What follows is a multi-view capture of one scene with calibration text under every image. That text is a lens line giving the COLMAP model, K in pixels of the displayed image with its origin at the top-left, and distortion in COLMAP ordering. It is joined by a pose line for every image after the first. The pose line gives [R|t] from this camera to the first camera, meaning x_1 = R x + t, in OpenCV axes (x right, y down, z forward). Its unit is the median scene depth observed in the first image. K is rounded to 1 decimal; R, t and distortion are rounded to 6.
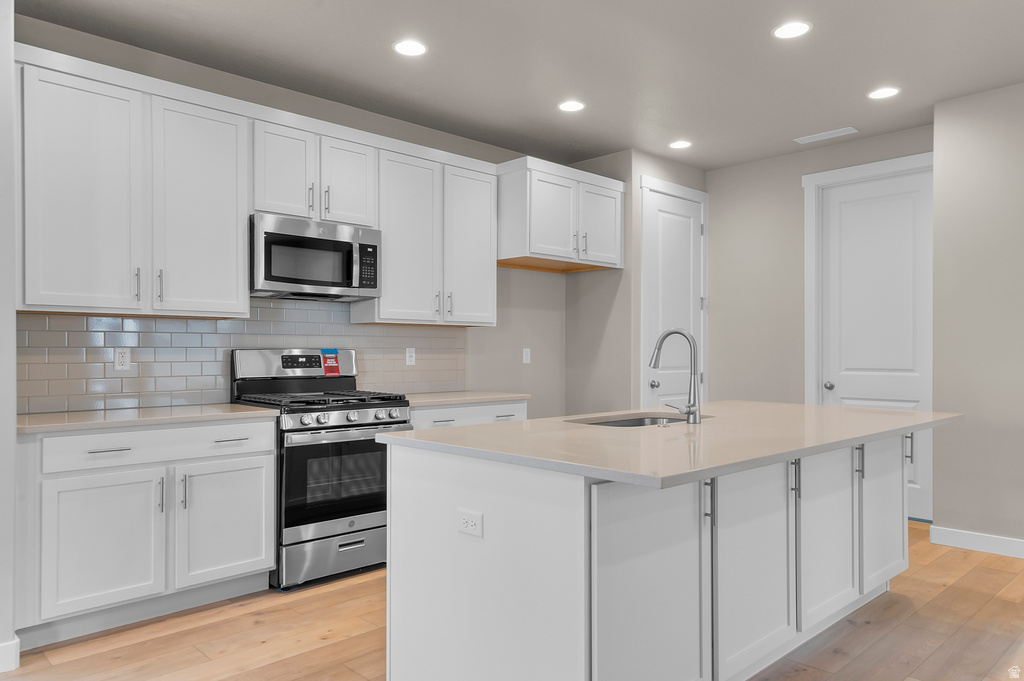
lens RADIAL K [[703.3, 0, 512.0], [0, 703.3, 346.2], [0, 0, 1]] dist [0.000550, -0.000533]
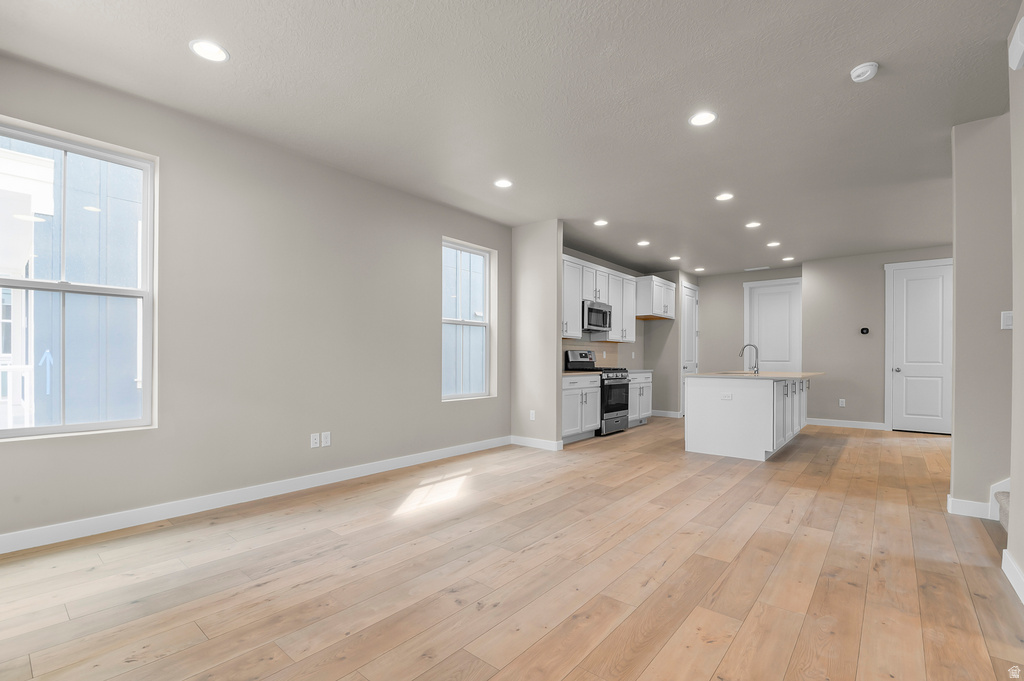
lens RADIAL K [[448.9, 0, 525.0], [0, 448.9, 360.4], [0, 0, 1]] dist [-0.012918, -0.000812]
pose [[0.993430, 0.009192, 0.114074, -0.693362], [-0.010692, 0.999864, 0.012547, 0.020592], [-0.113943, -0.013684, 0.993393, -0.617179]]
